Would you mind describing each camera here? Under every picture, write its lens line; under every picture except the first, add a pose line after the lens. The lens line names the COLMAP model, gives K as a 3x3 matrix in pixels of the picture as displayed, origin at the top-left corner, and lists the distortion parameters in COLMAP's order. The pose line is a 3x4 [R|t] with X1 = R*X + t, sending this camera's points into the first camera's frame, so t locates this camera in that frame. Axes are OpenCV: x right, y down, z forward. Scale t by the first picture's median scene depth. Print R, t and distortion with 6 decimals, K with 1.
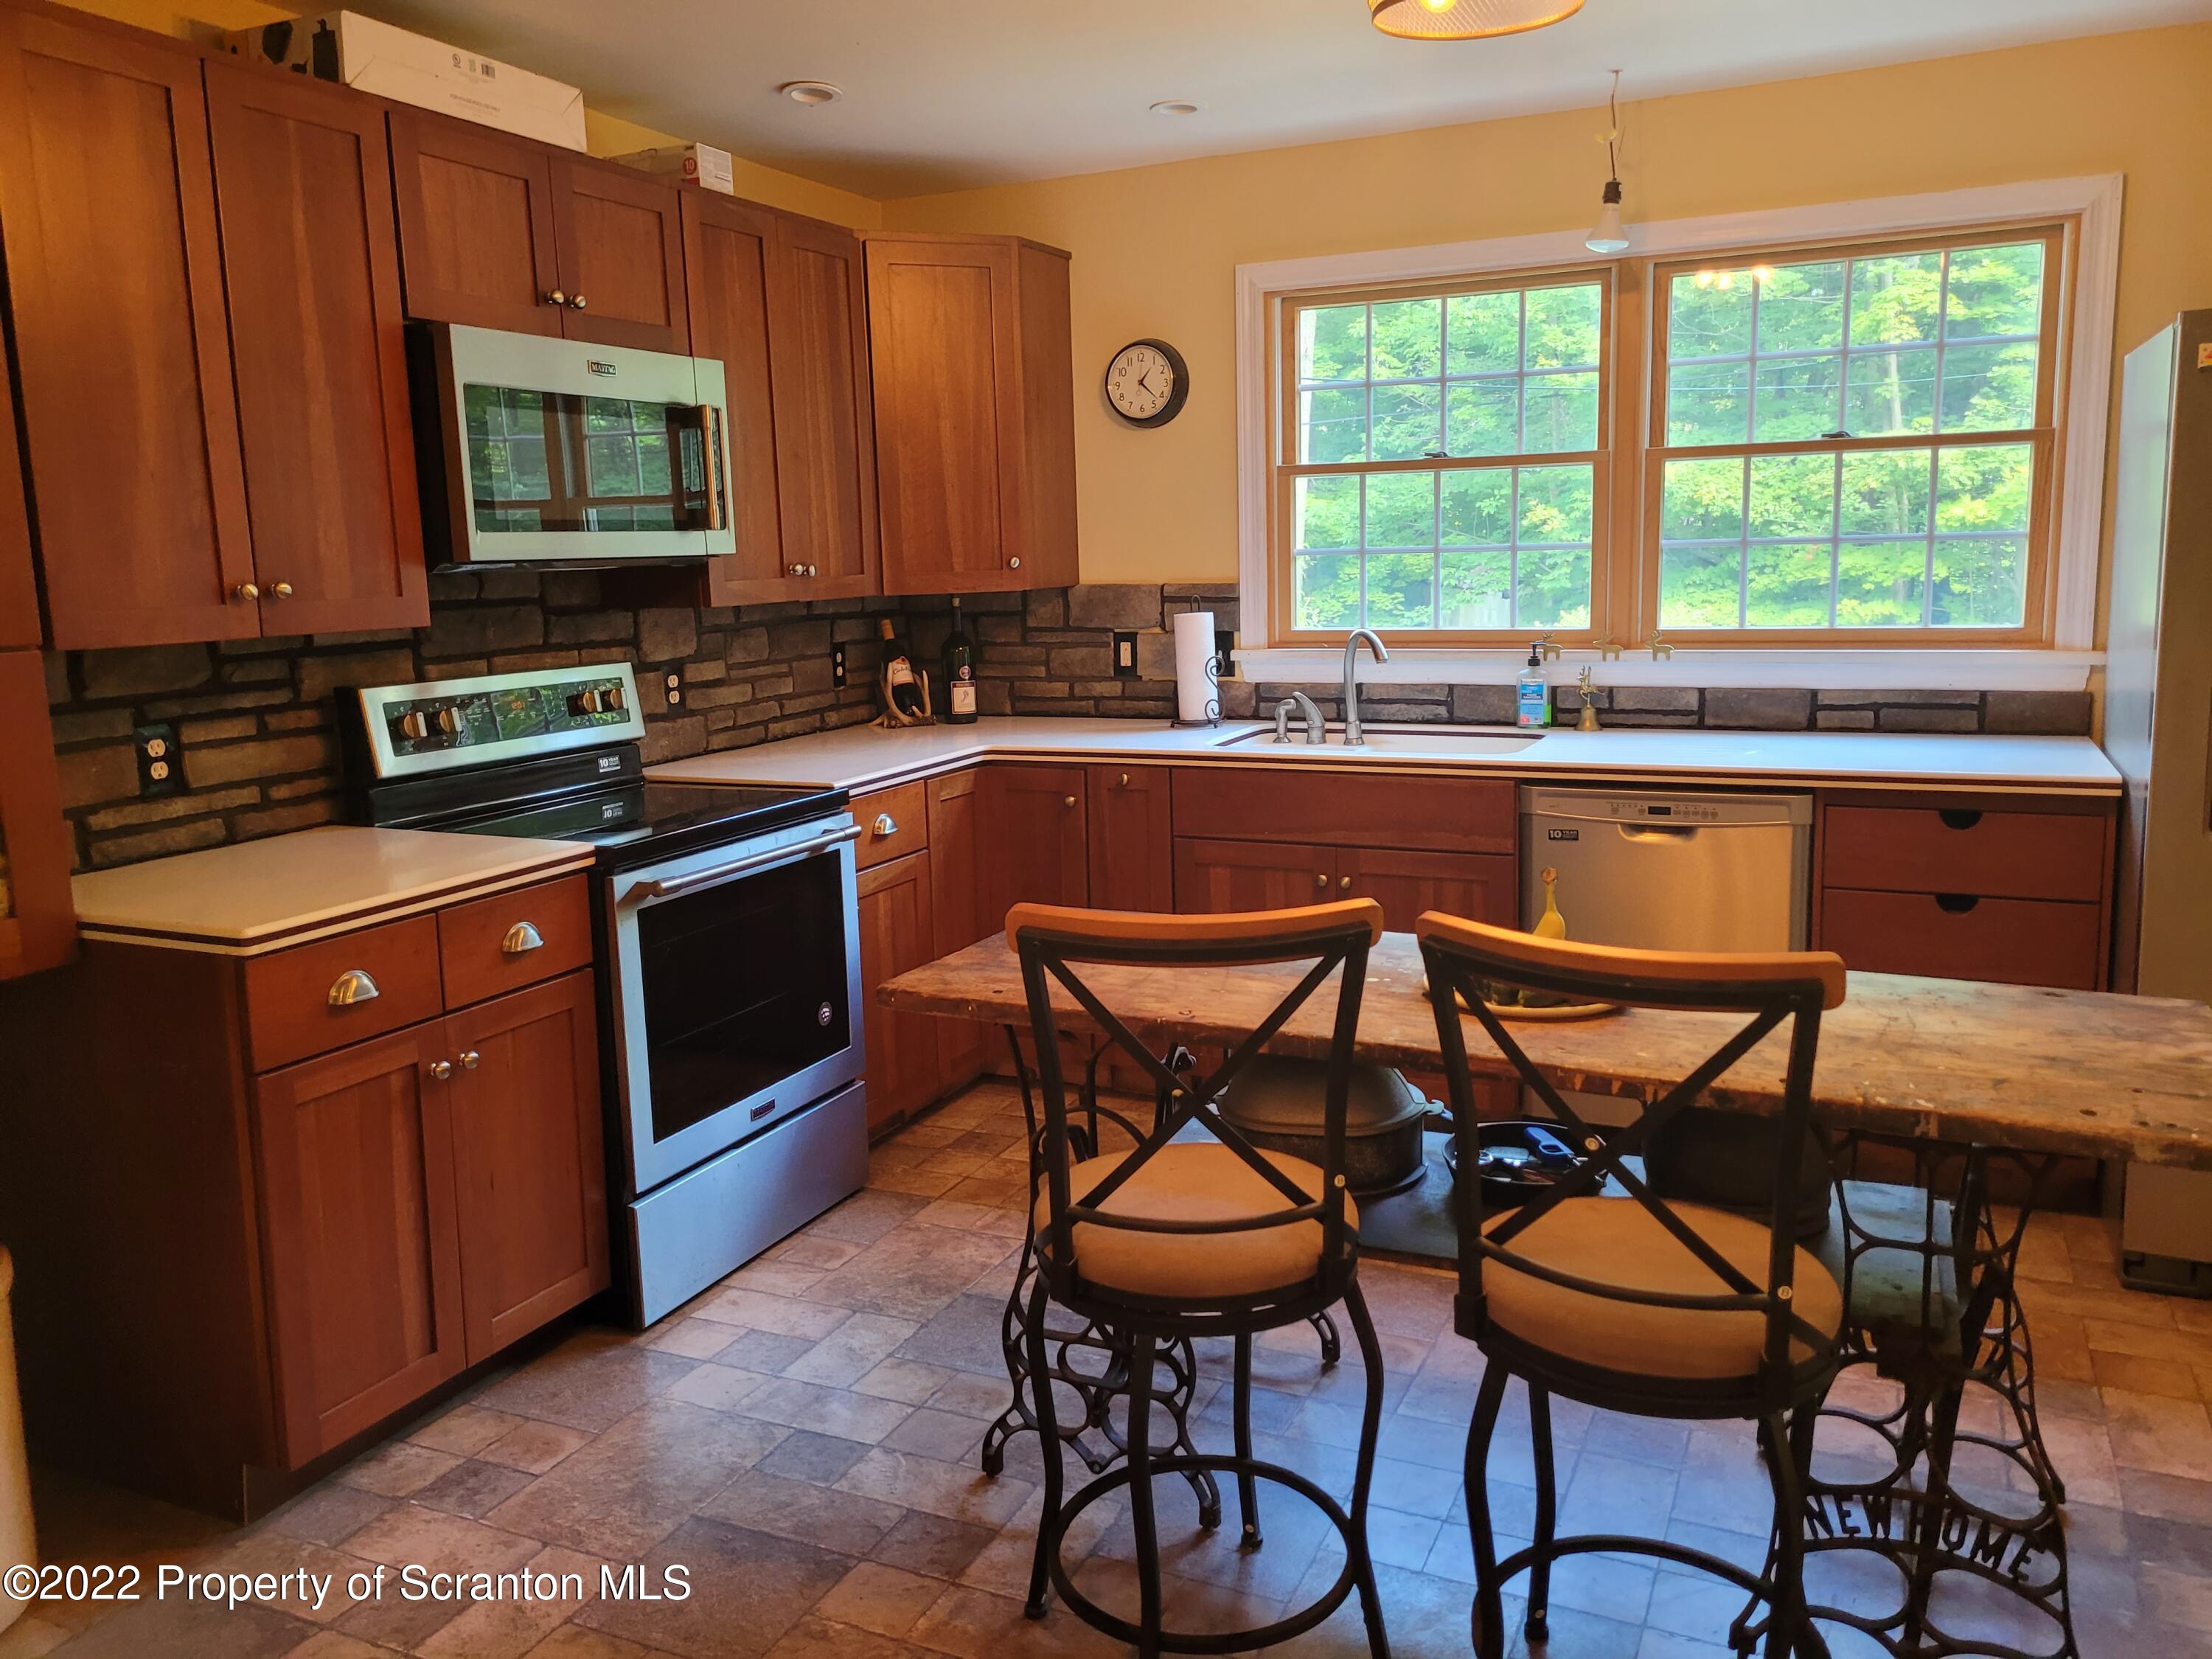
lens RADIAL K [[1675.5, 0, 1112.6], [0, 1675.5, 793.7], [0, 0, 1]] dist [0.052130, -0.040192]
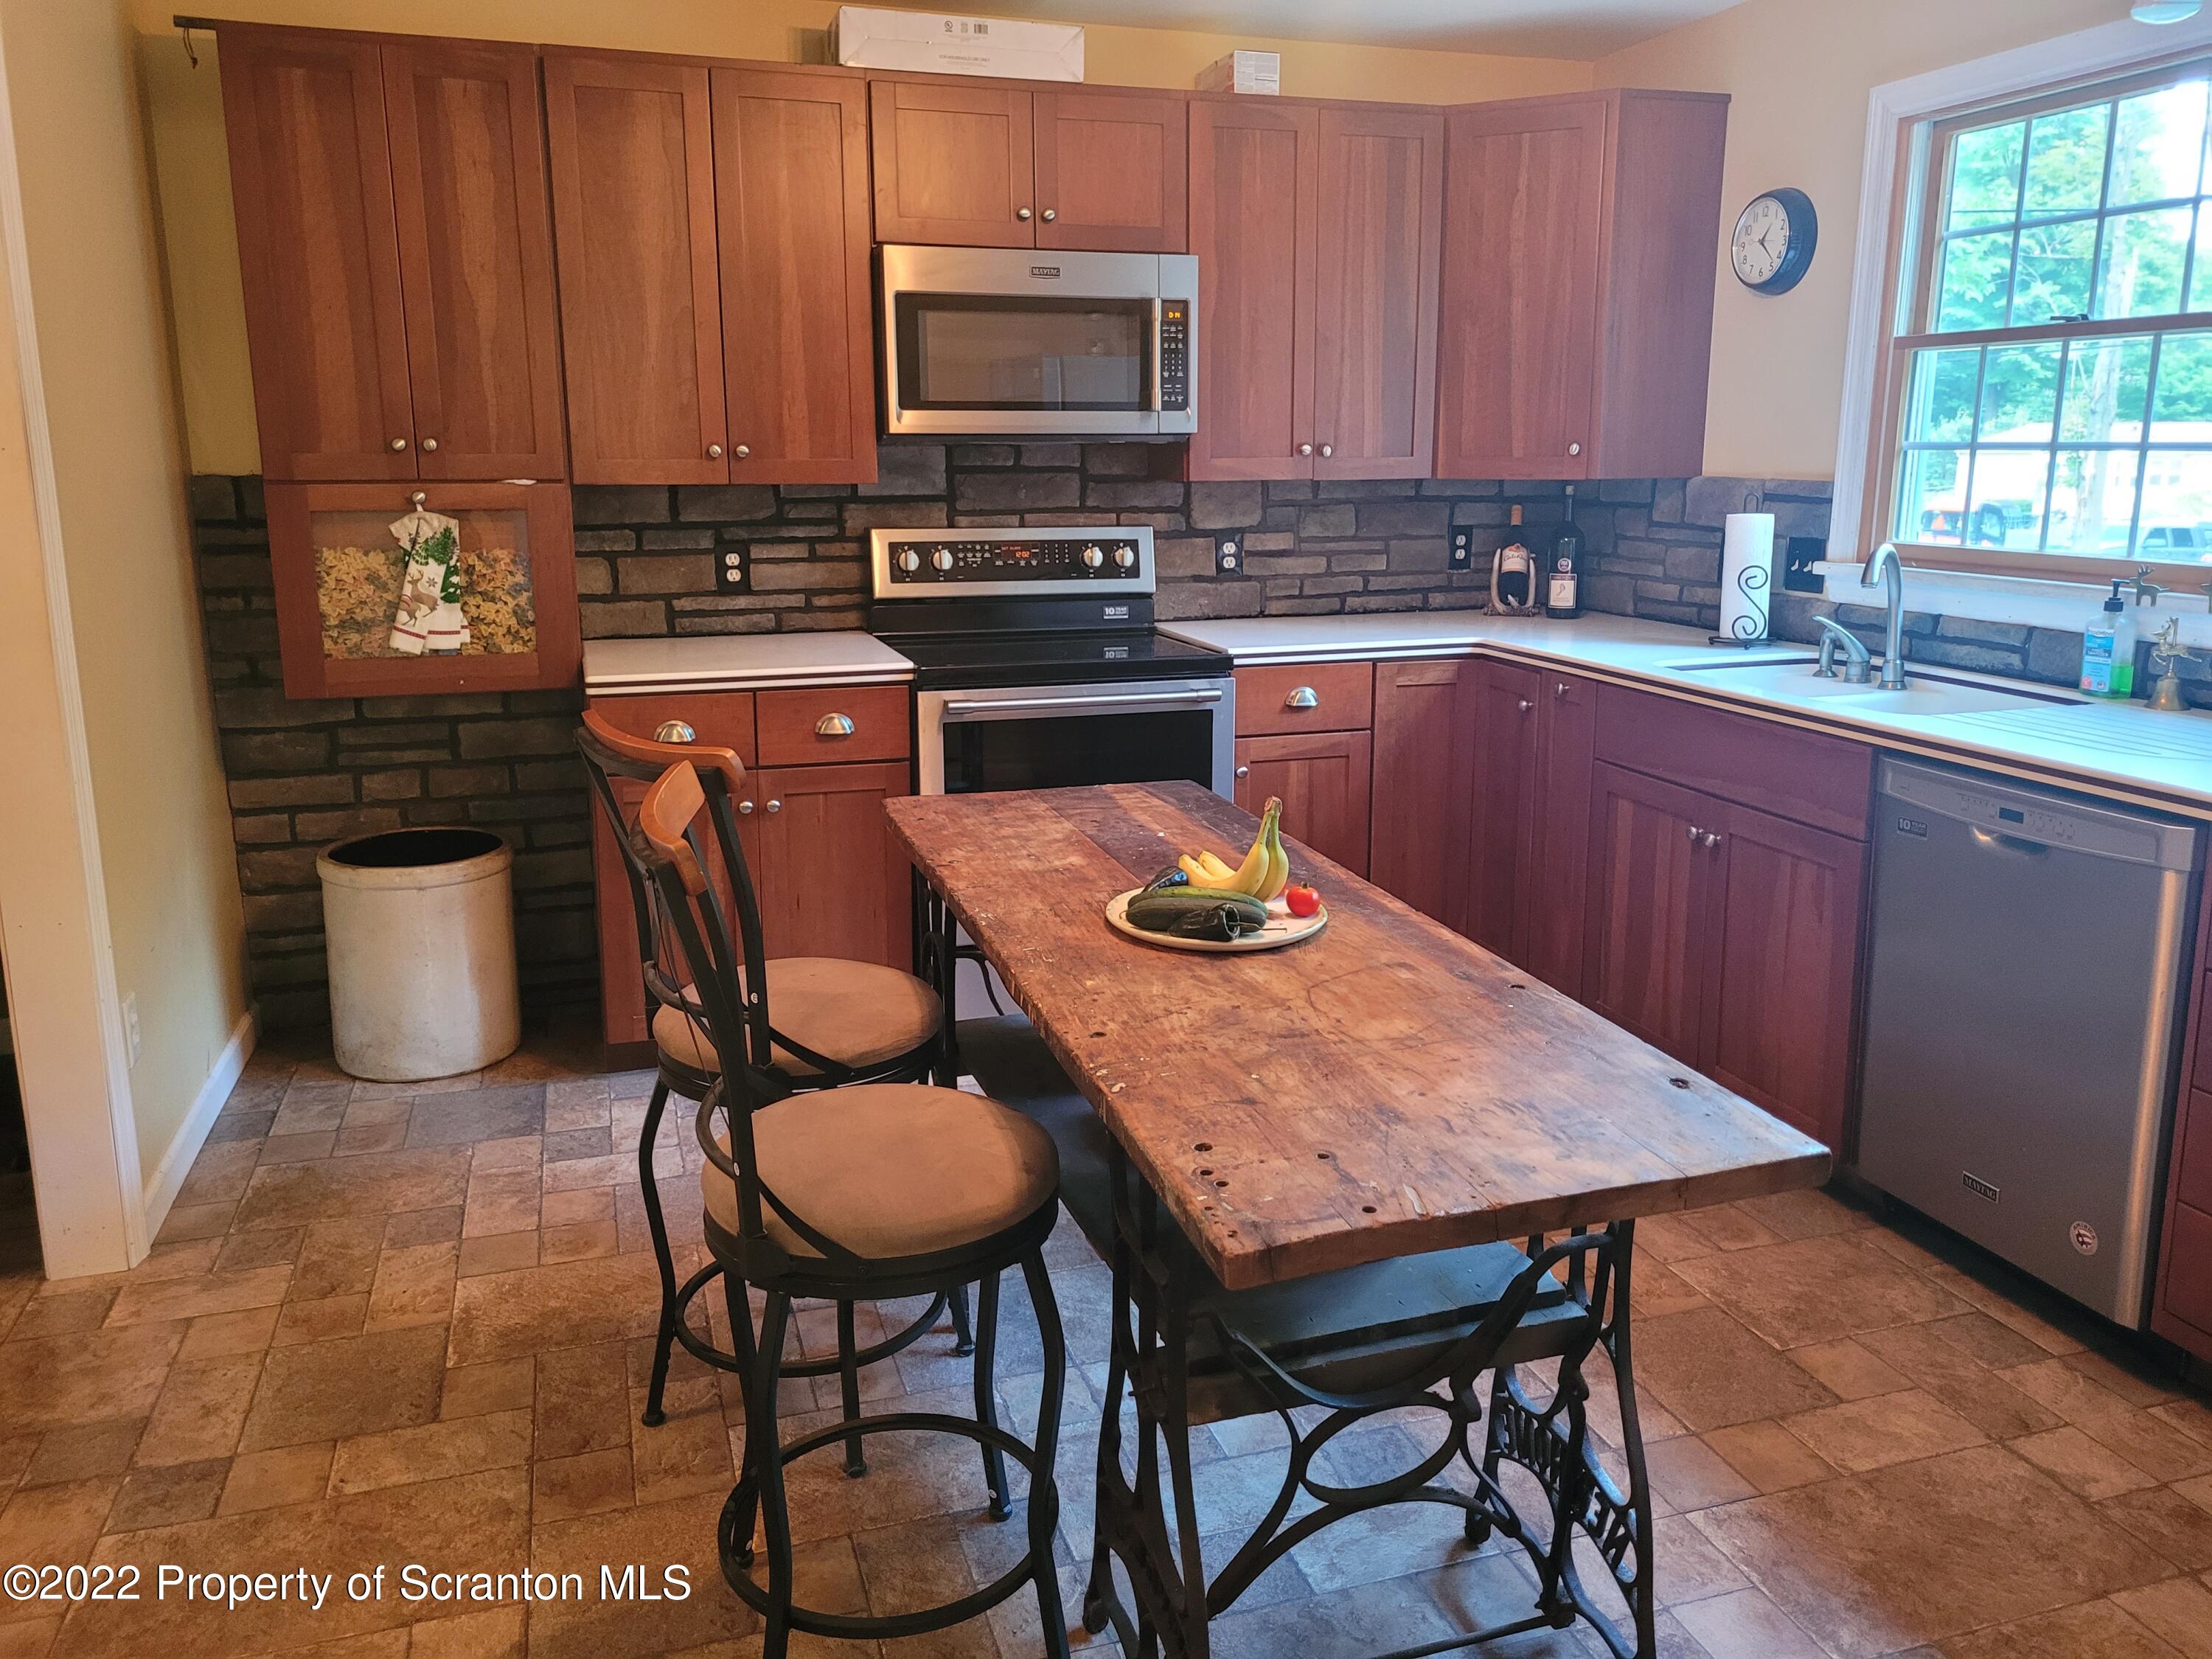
lens RADIAL K [[1668.5, 0, 1107.2], [0, 1668.5, 771.4], [0, 0, 1]] dist [0.043398, -0.003039]
pose [[0.674424, 0.169129, -0.718712, 0.503968], [-0.126131, 0.985494, 0.113549, -0.036575], [0.727491, 0.014072, 0.685973, 0.185194]]
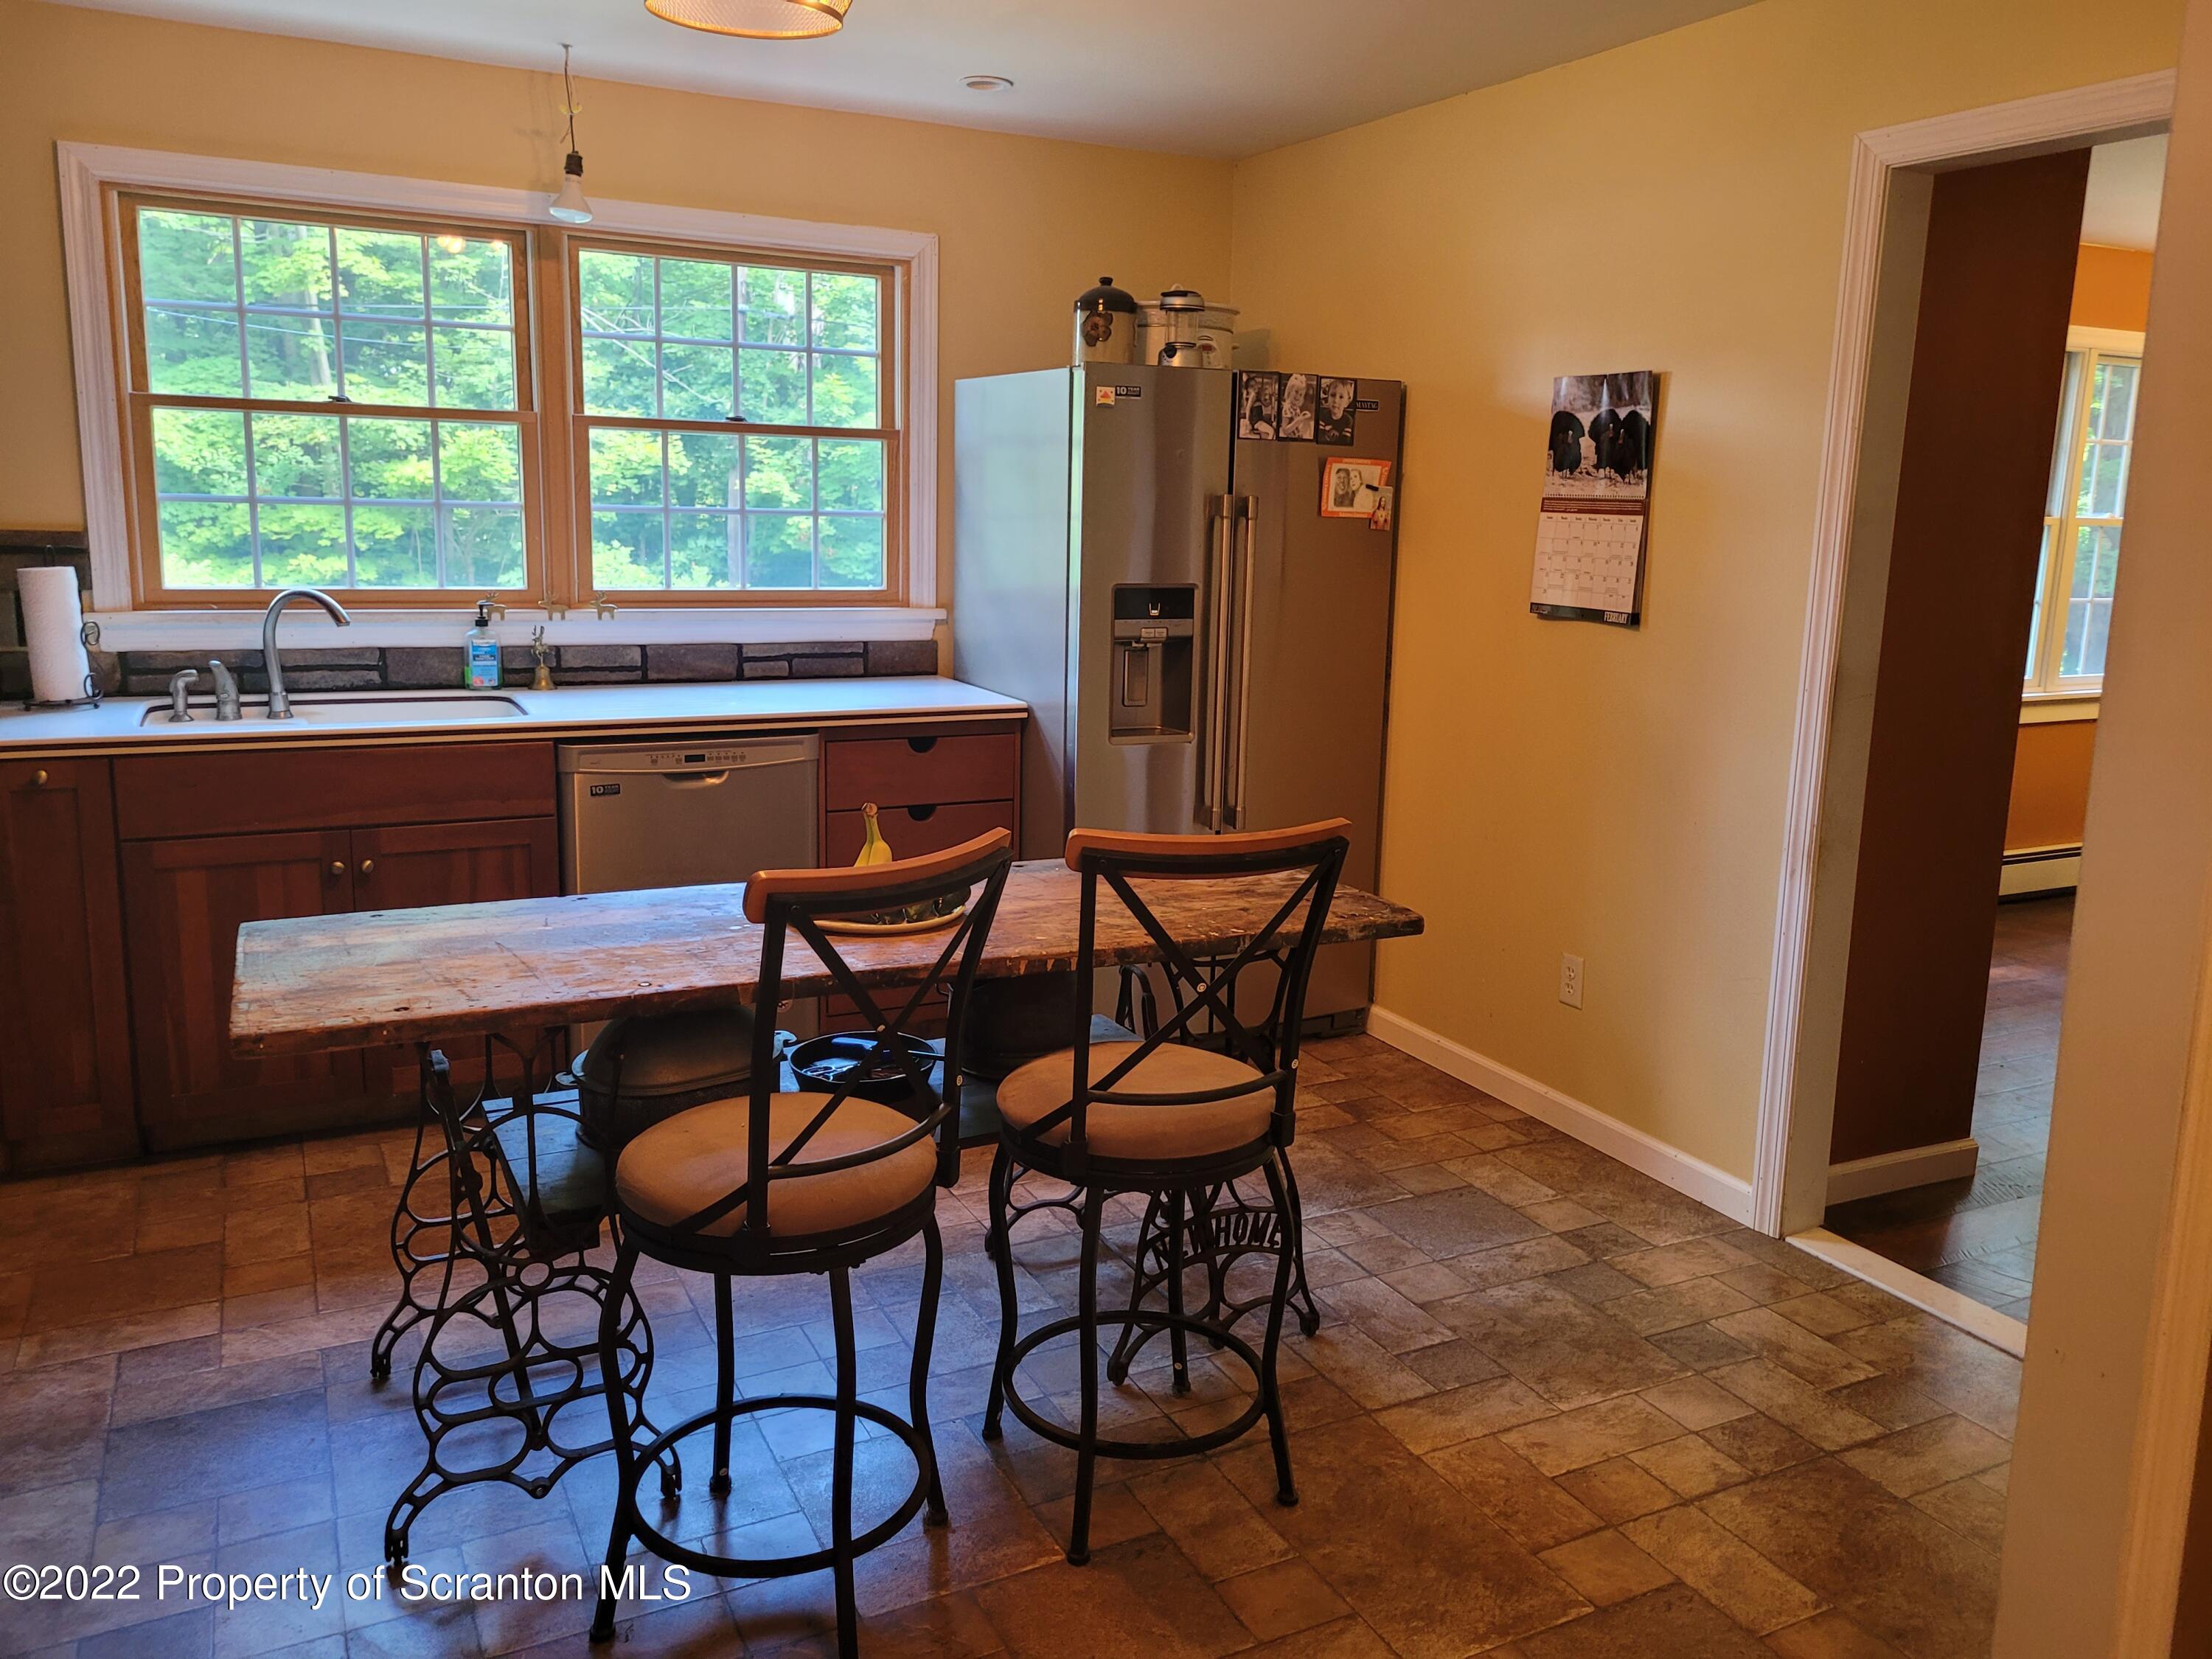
lens RADIAL K [[1722.1, 0, 1146.8], [0, 1722.1, 767.5], [0, 0, 1]] dist [0.053107, -0.045615]
pose [[0.604990, -0.081954, 0.792004, -0.327061], [0.076692, 0.996062, 0.044487, -0.009576], [-0.792531, 0.033826, 0.608892, 0.082886]]
